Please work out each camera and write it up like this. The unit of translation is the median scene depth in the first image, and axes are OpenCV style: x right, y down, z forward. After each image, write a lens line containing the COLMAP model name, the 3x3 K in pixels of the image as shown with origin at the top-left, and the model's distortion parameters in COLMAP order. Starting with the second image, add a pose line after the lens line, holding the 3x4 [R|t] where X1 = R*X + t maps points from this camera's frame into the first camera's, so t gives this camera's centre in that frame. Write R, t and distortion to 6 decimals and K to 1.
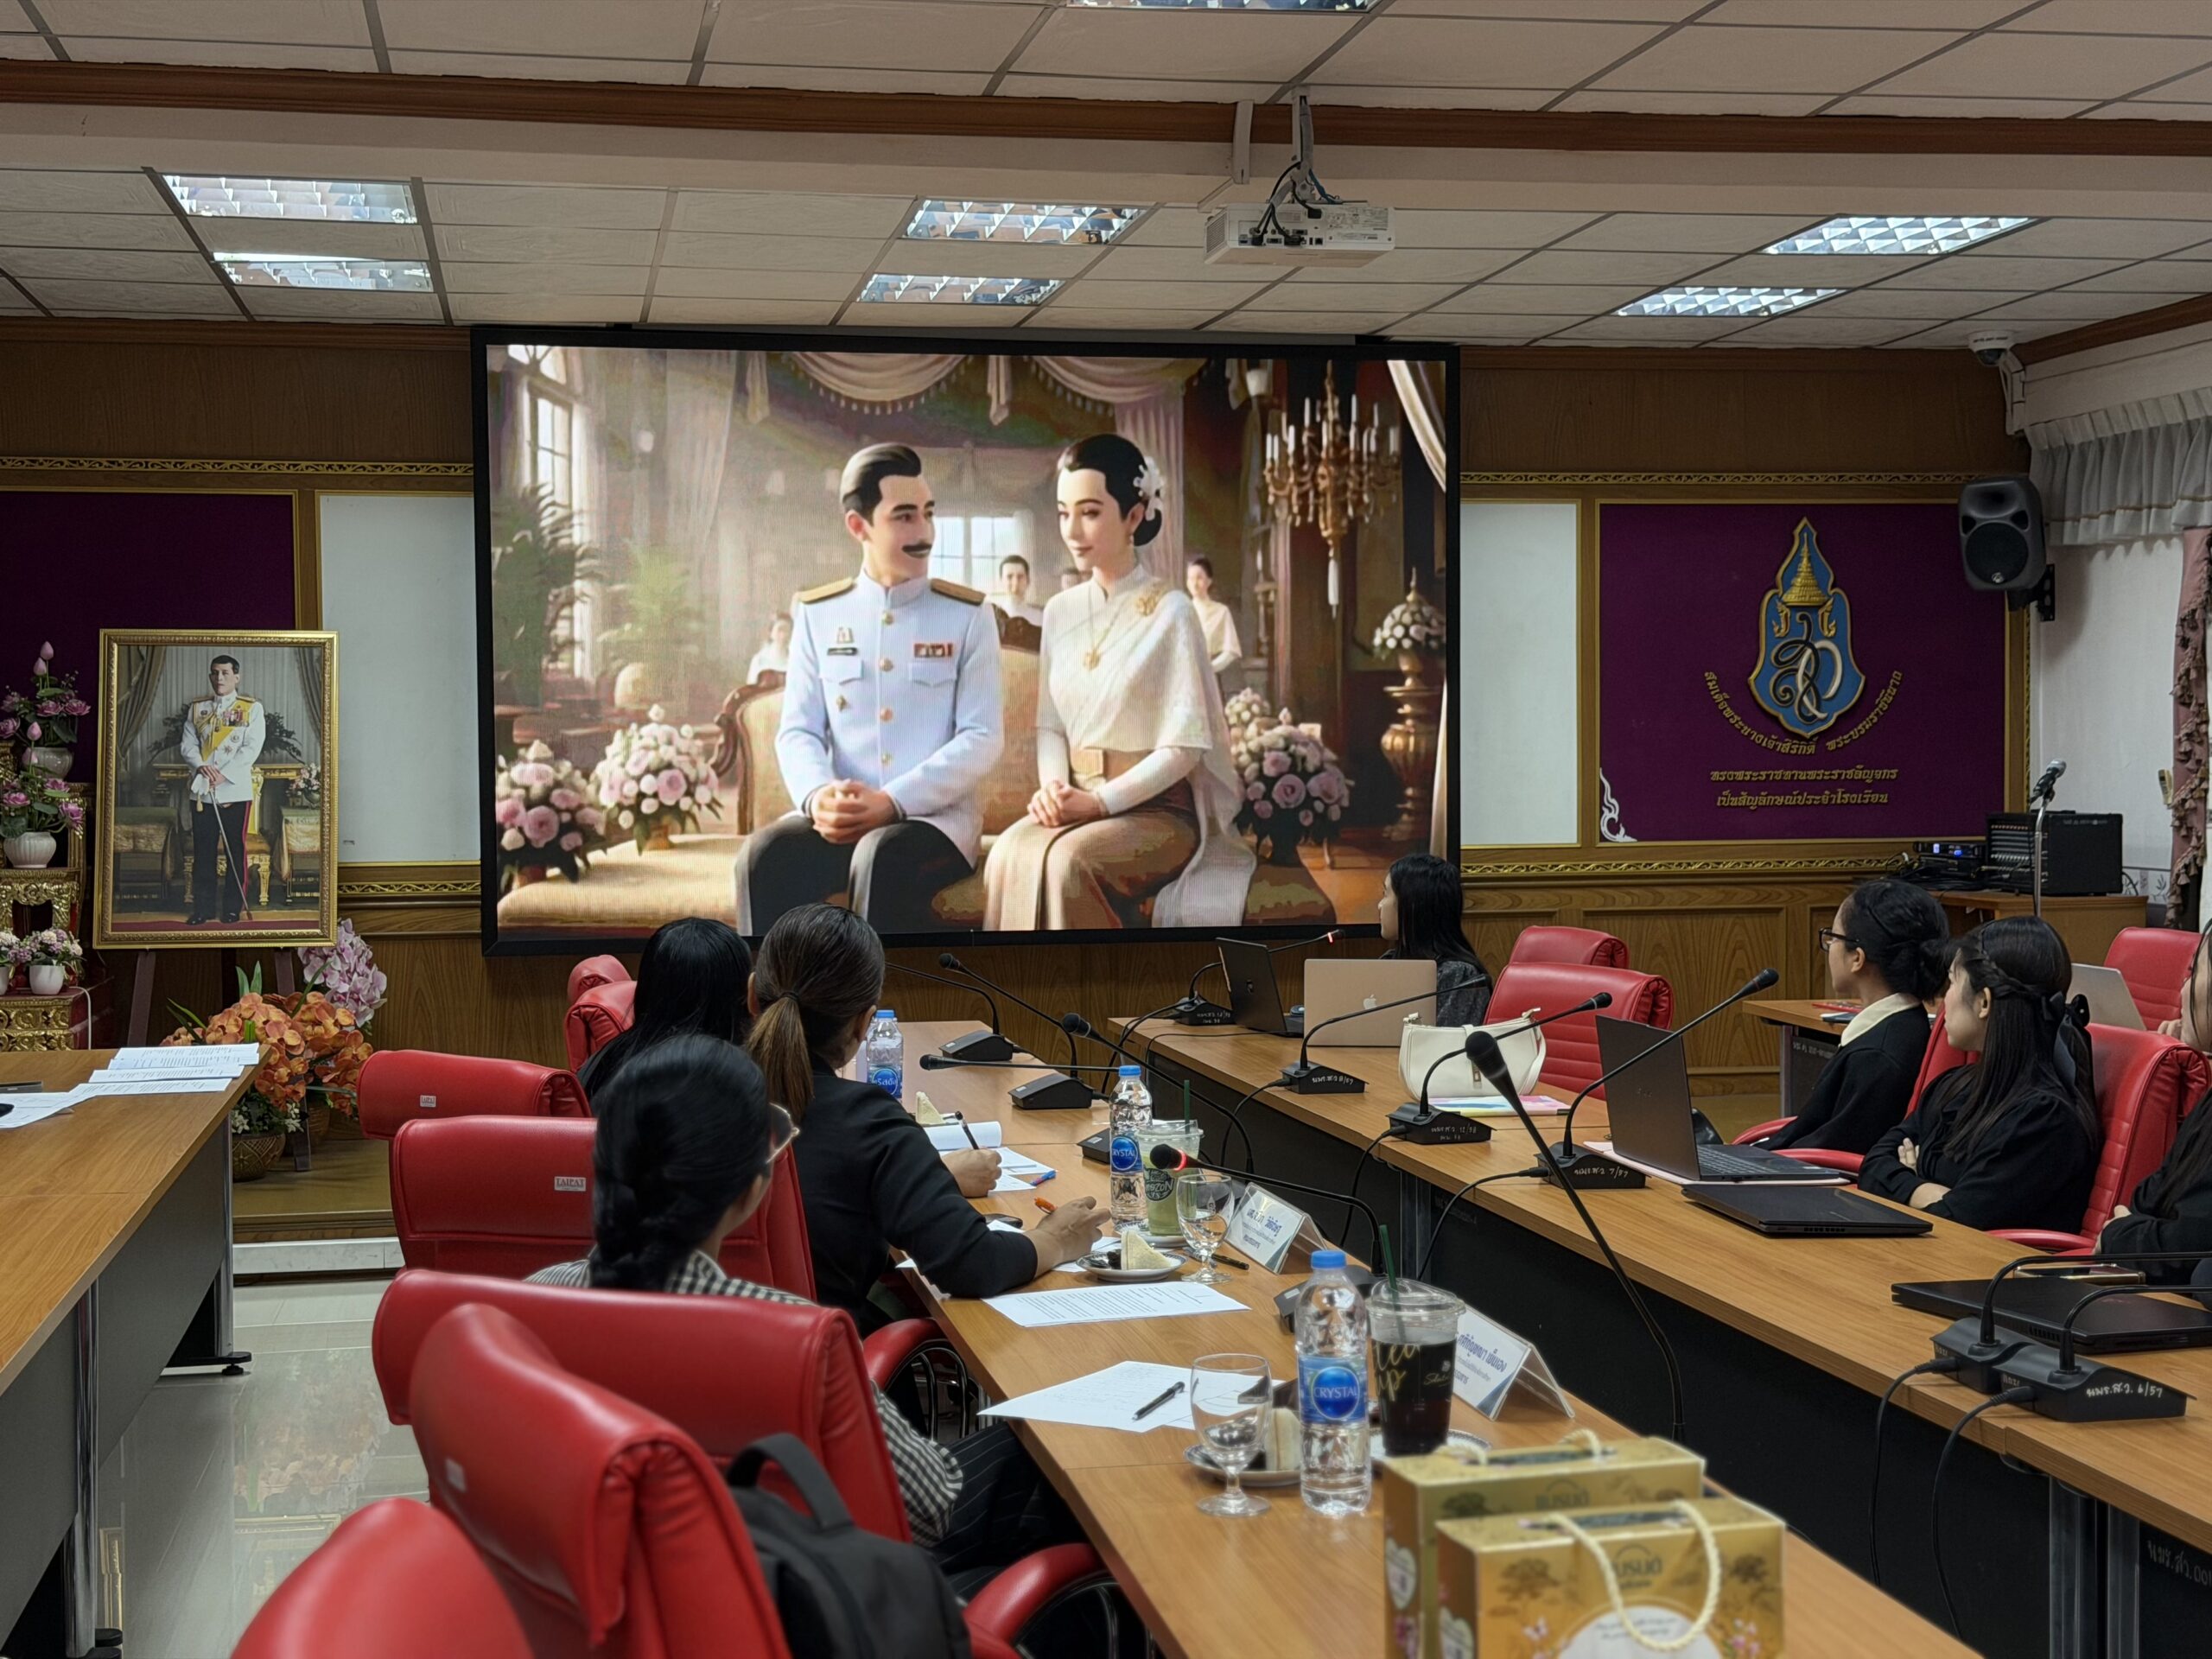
lens RADIAL K [[3088.0, 0, 1133.5], [0, 3088.0, 844.3], [0, 0, 1]] dist [0.124857, 0.000000]
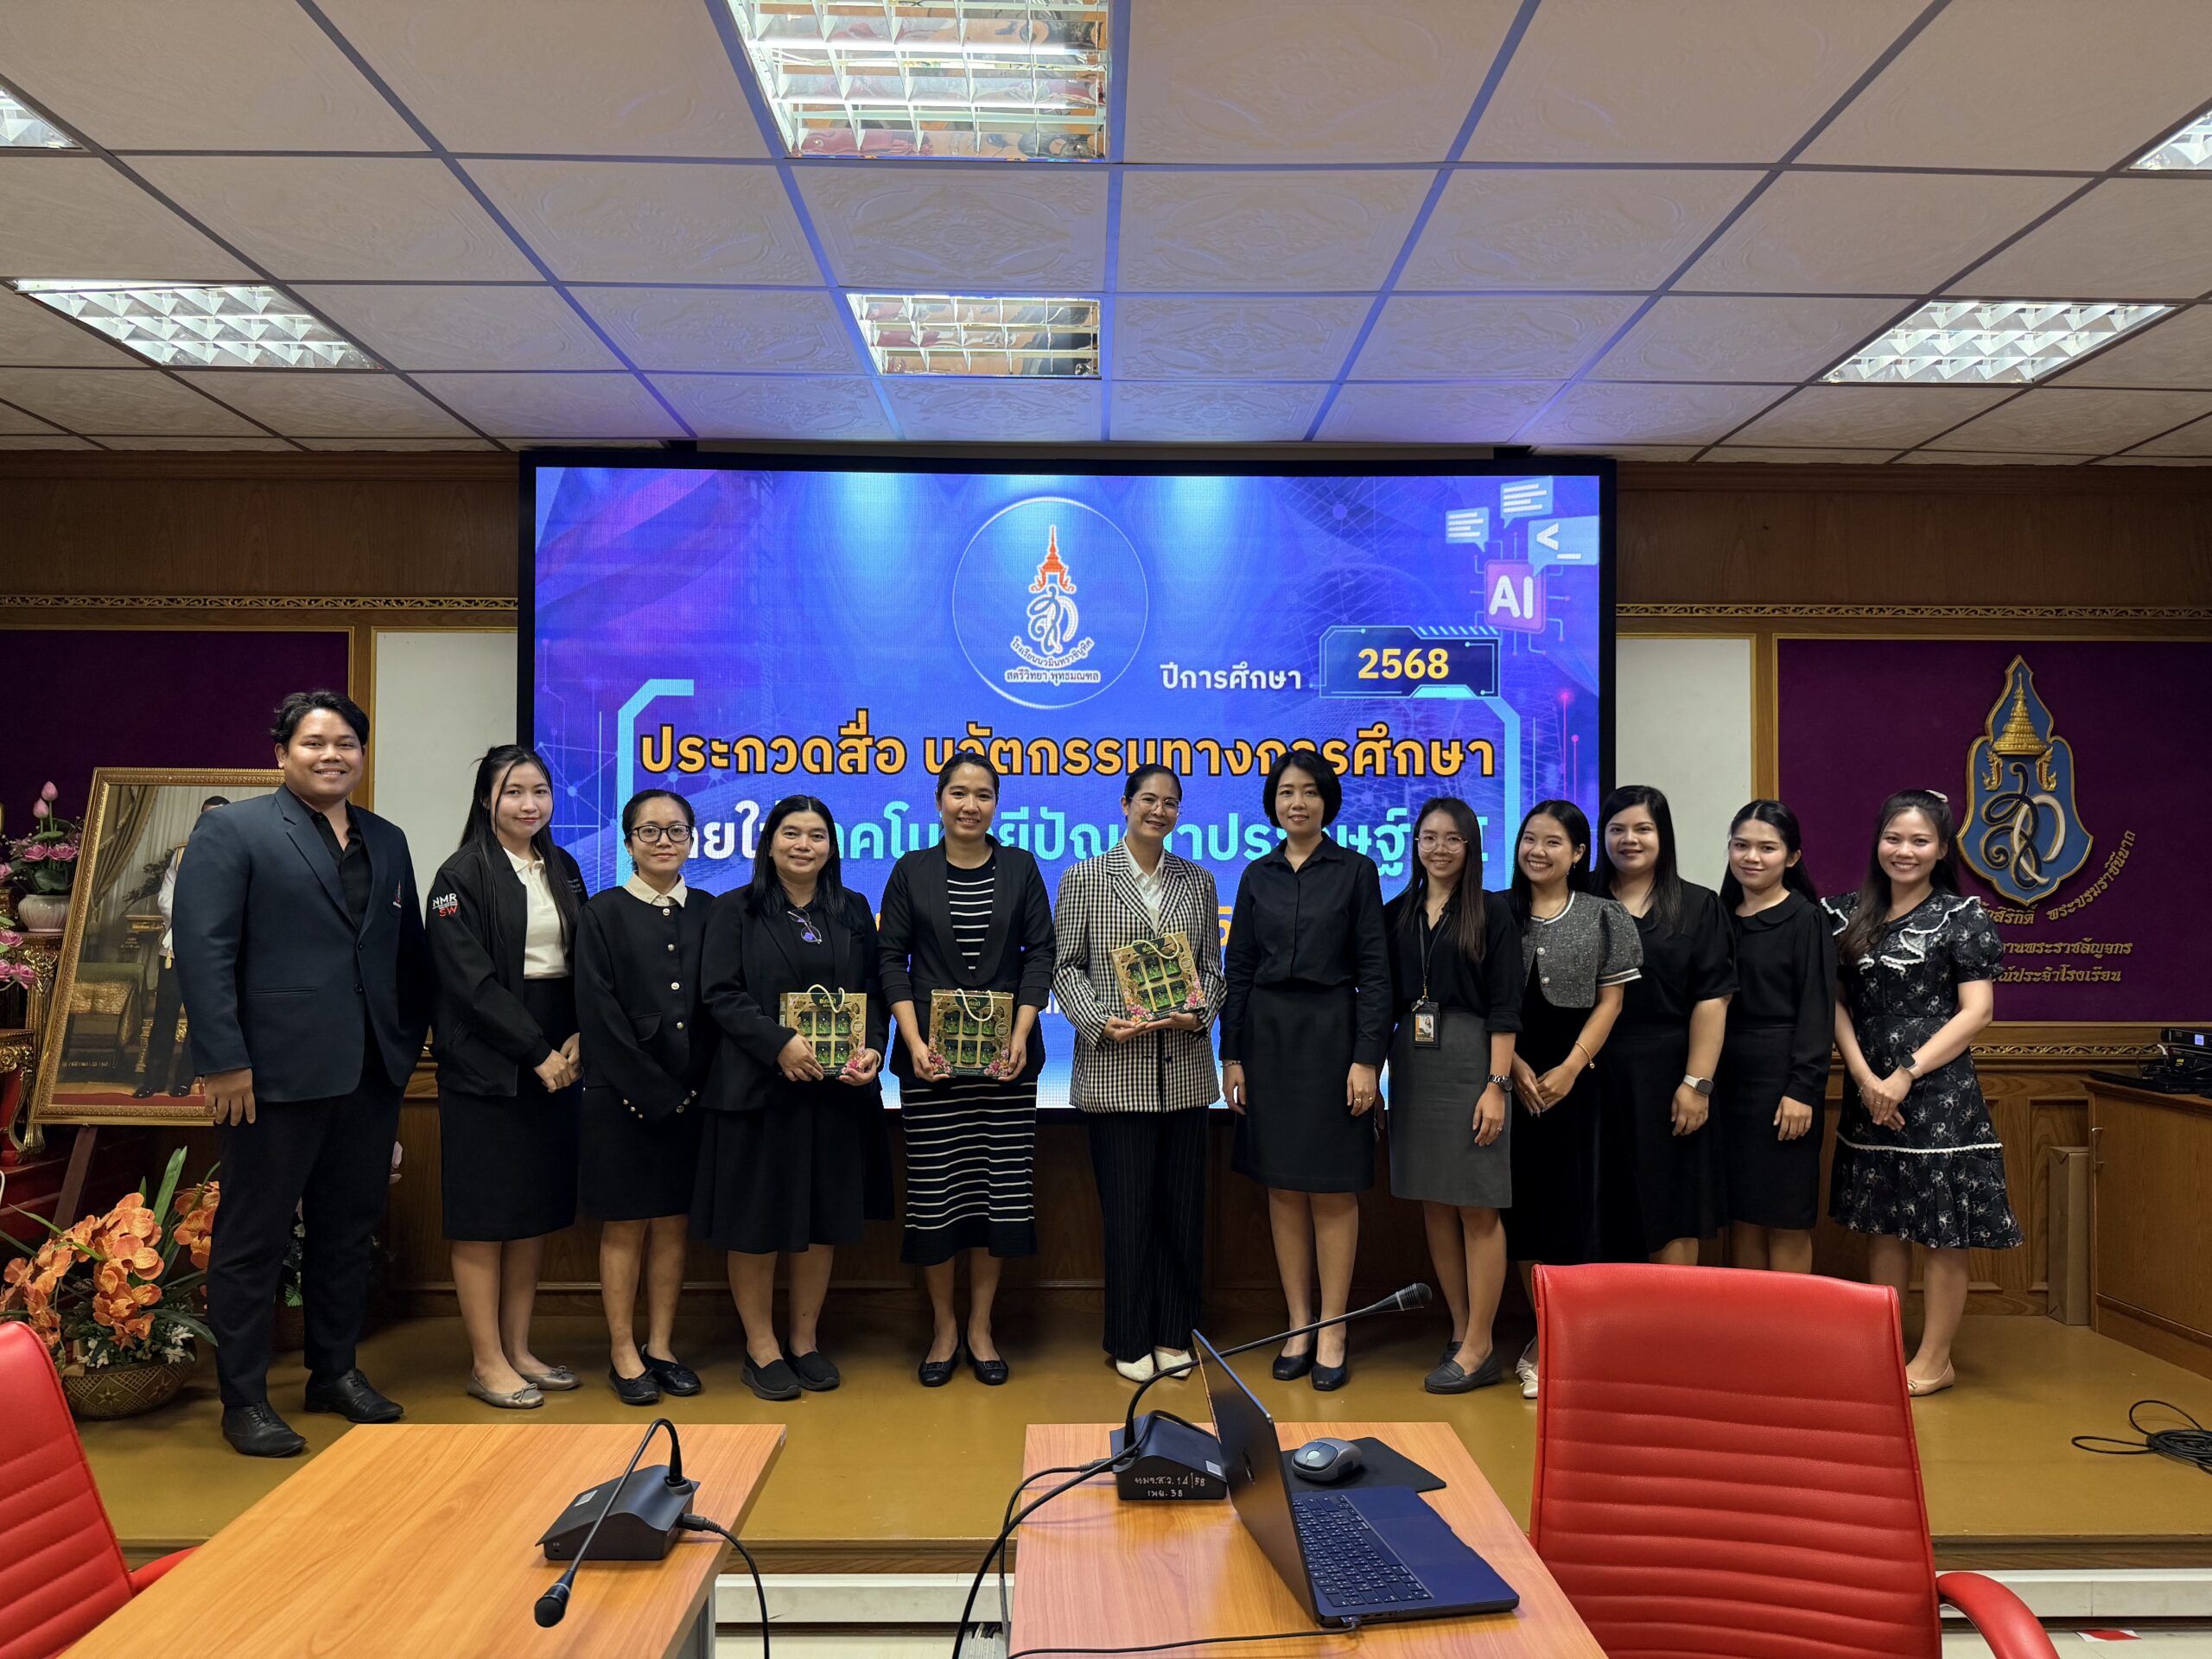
lens RADIAL K [[1549.7, 0, 1110.7], [0, 1549.7, 824.1], [0, 0, 1]] dist [0.034201, -0.062612]
pose [[0.984596, 0.006960, -0.174709, 0.046482], [-0.018185, 0.997865, -0.062734, -0.029169], [0.173899, 0.064945, 0.982620, 0.610253]]
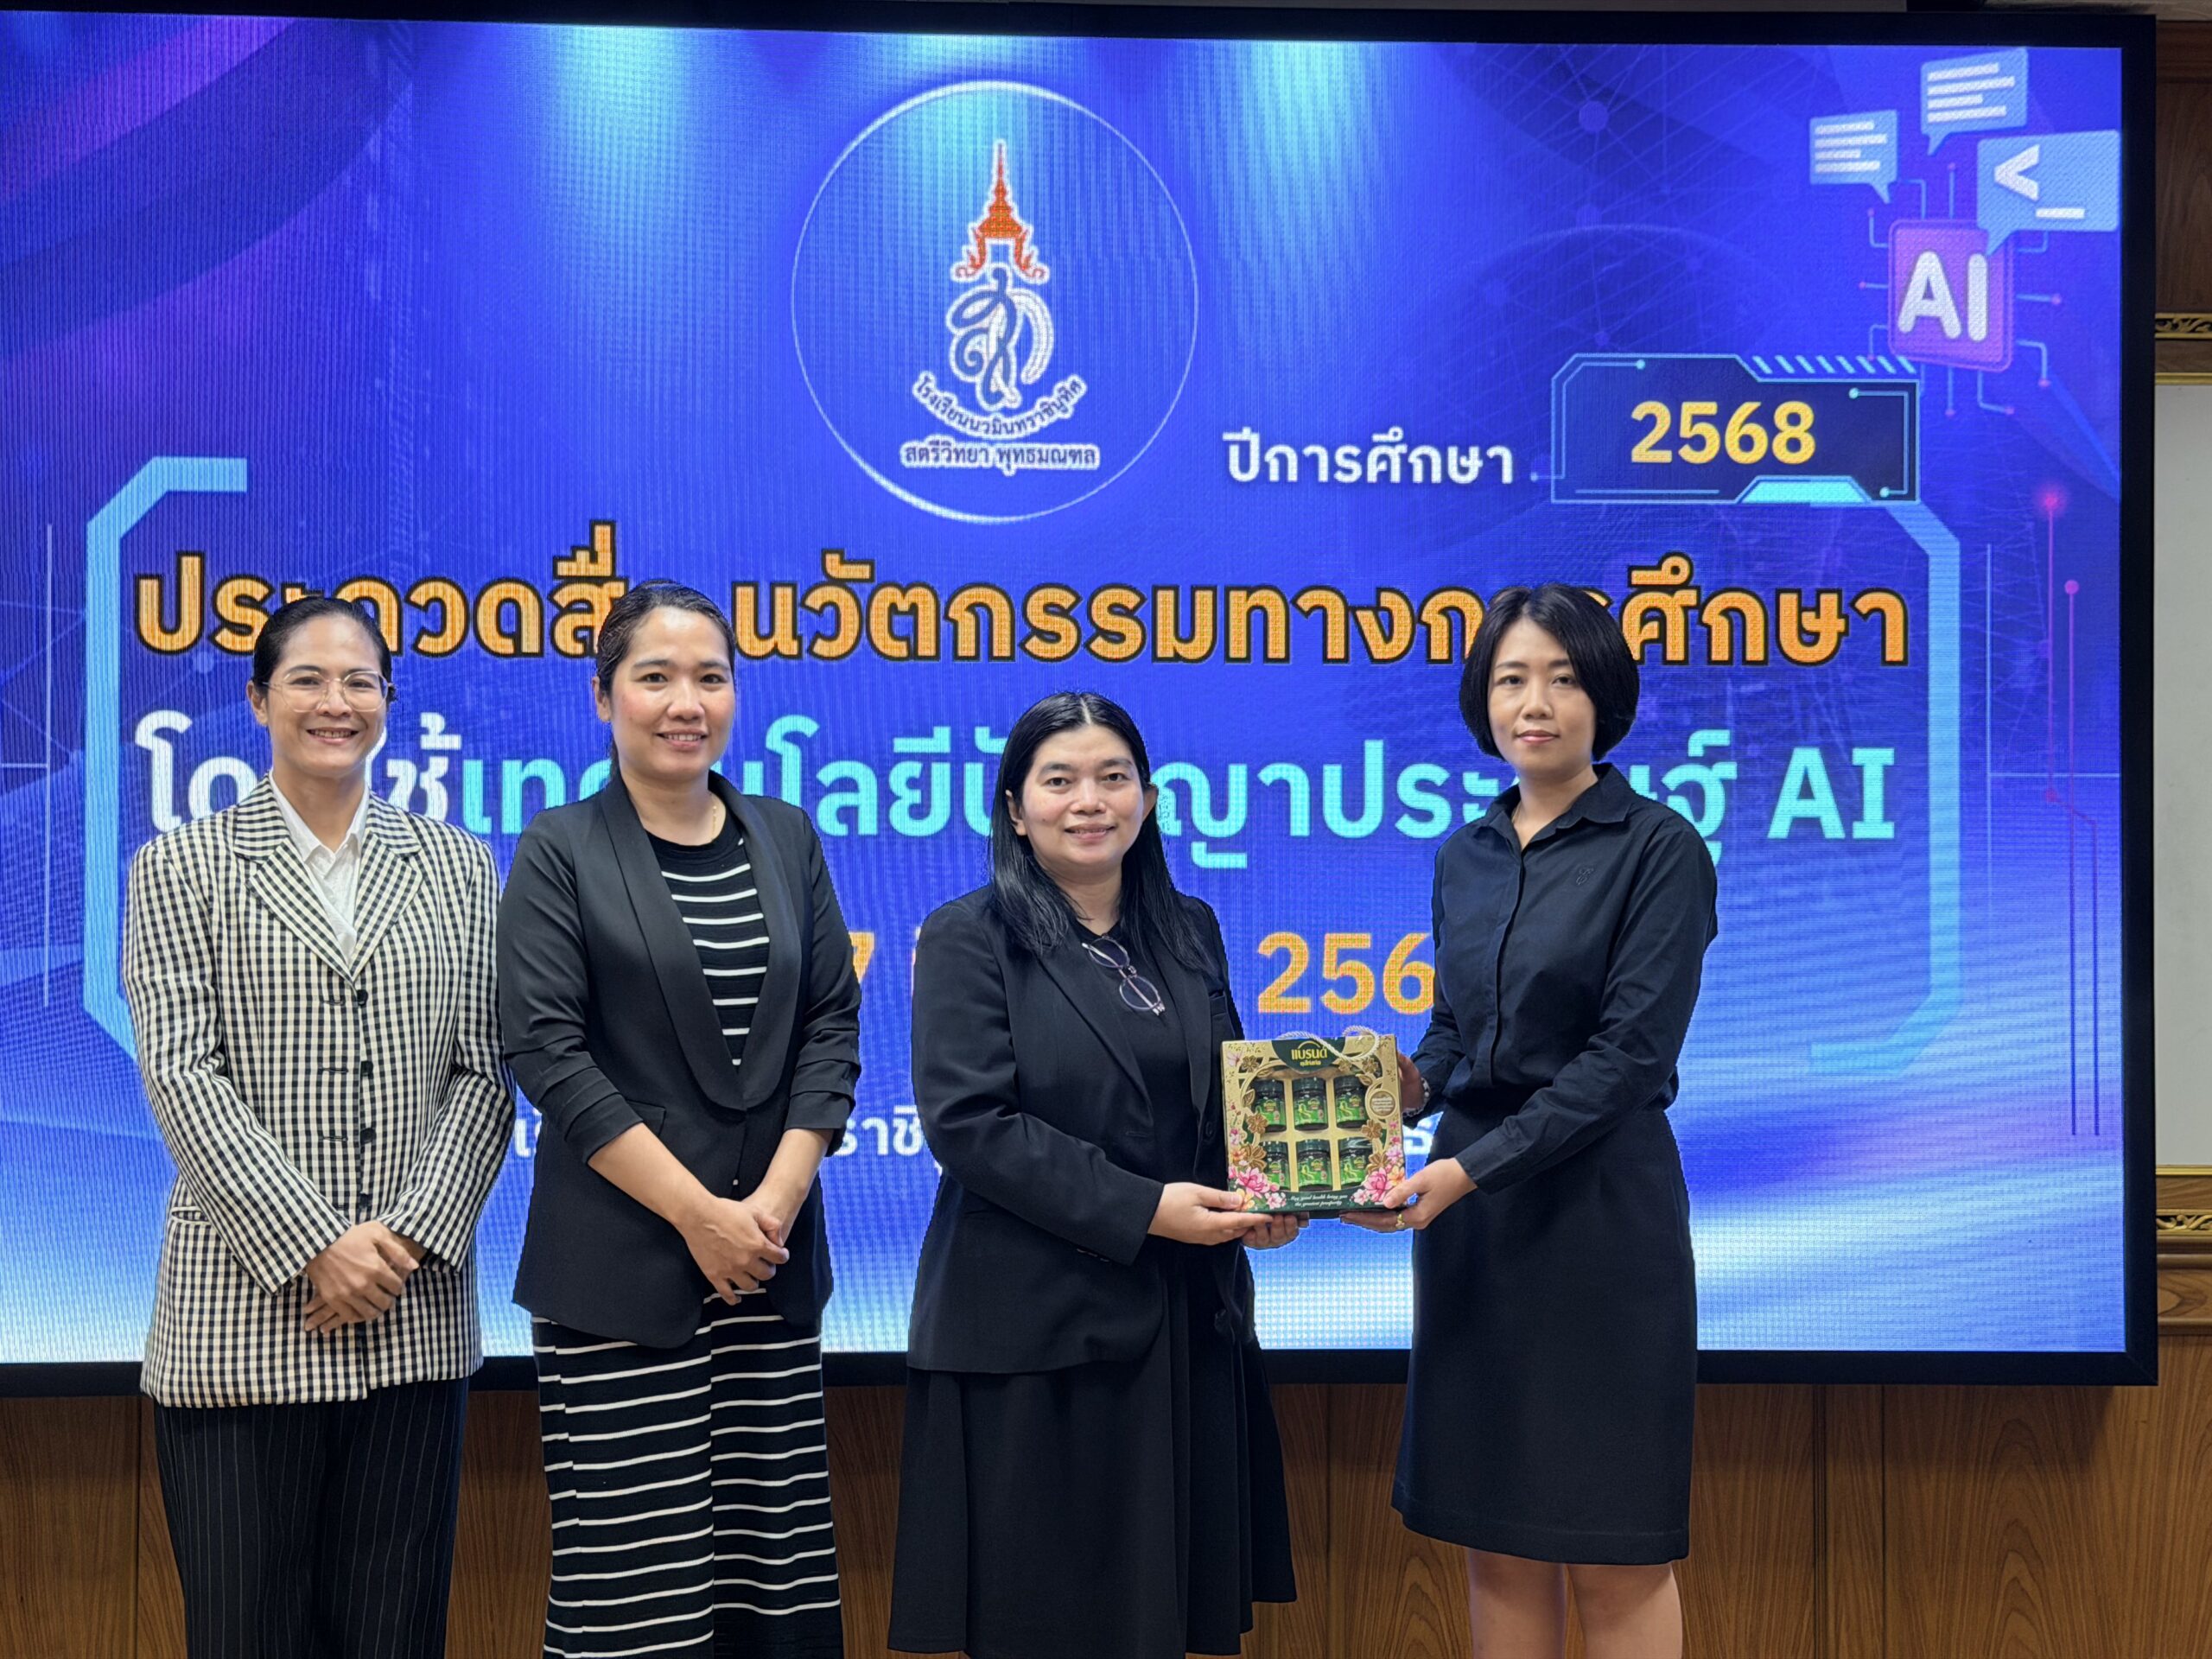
lens RADIAL K [[3216.9, 0, 1127.0], [0, 3216.9, 817.6], [0, 0, 1]] dist [0.041939, 0.000000]
pose [[0.991920, 0.009529, -0.126508, 0.023421], [-0.015496, 0.998809, -0.046264, -0.028733], [0.125917, 0.047851, 0.990886, 0.605296]]
